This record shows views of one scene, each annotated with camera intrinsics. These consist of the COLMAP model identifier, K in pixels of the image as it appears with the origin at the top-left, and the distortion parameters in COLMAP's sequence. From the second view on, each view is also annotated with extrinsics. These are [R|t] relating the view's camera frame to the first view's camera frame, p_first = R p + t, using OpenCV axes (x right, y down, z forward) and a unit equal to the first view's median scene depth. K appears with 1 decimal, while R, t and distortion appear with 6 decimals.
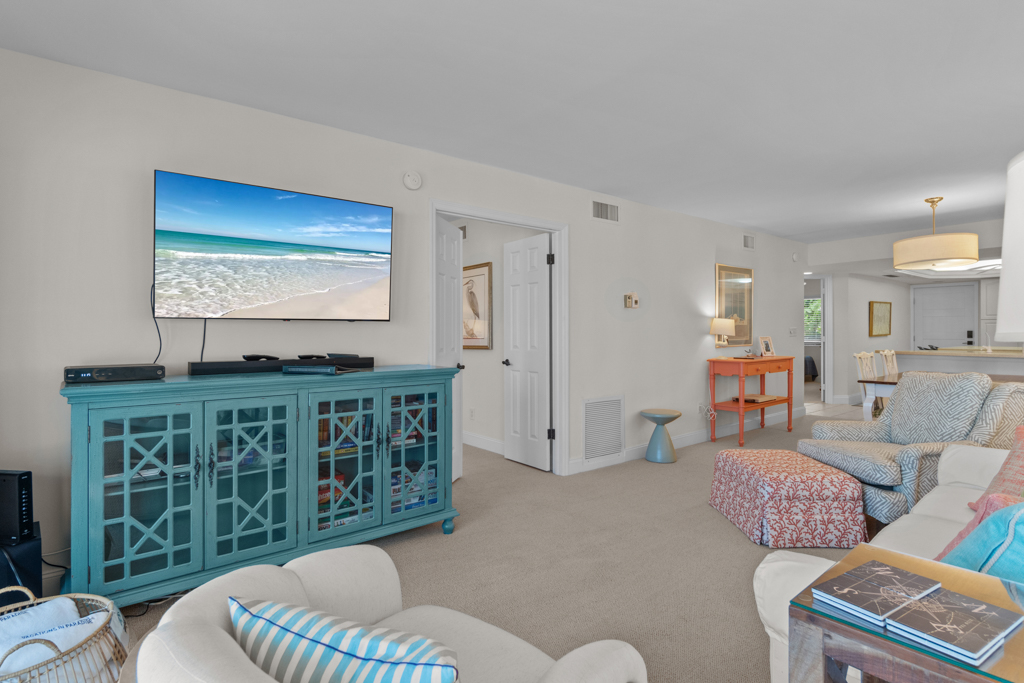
lens RADIAL K [[511.9, 0, 518.3], [0, 511.9, 337.6], [0, 0, 1]] dist [-0.014526, -0.000205]
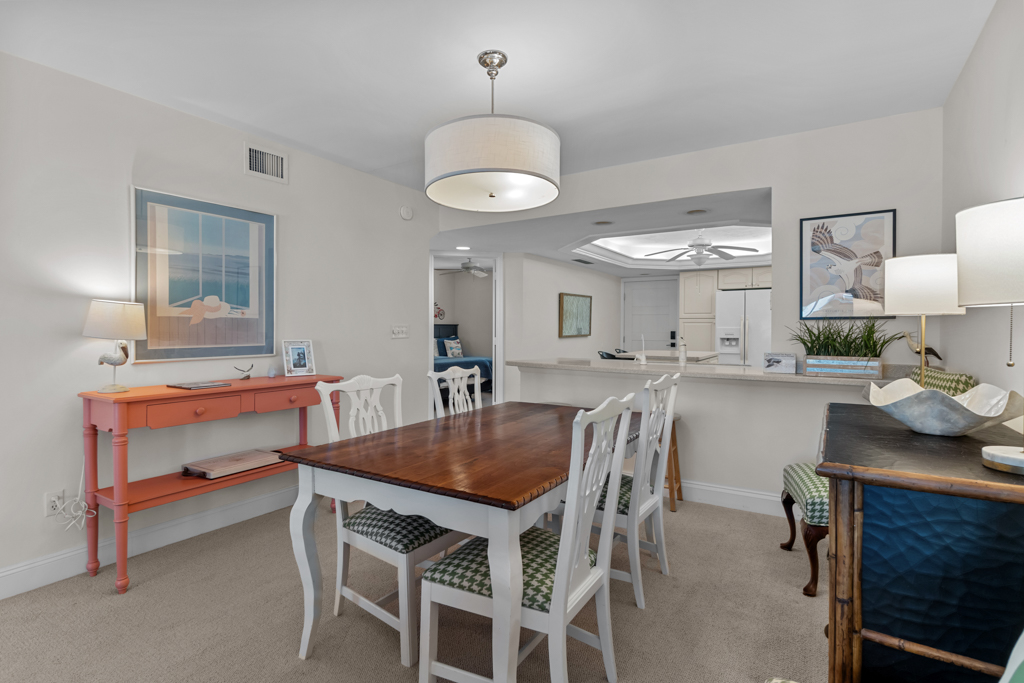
lens RADIAL K [[511.9, 0, 497.3], [0, 511.9, 336.7], [0, 0, 1]] dist [-0.014526, -0.000205]
pose [[0.947312, 0.004277, 0.320283, 0.570641], [-0.005760, 0.999977, 0.003683, -0.009665], [-0.320259, -0.005334, 0.947315, 0.463789]]
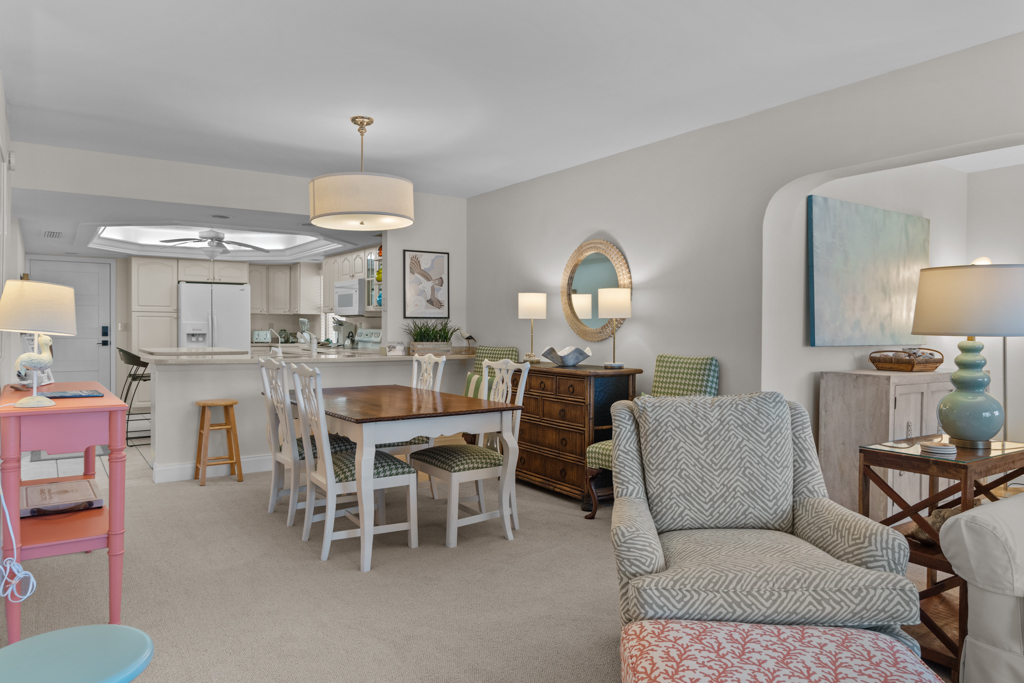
lens RADIAL K [[658.6, 0, 511.2], [0, 658.6, 345.2], [0, 0, 1]] dist [-0.029537, 0.001003]
pose [[0.049107, -0.018741, 0.998618, -0.002929], [0.002772, 0.999823, 0.018628, -0.004059], [-0.998790, 0.001853, 0.049150, 0.667042]]
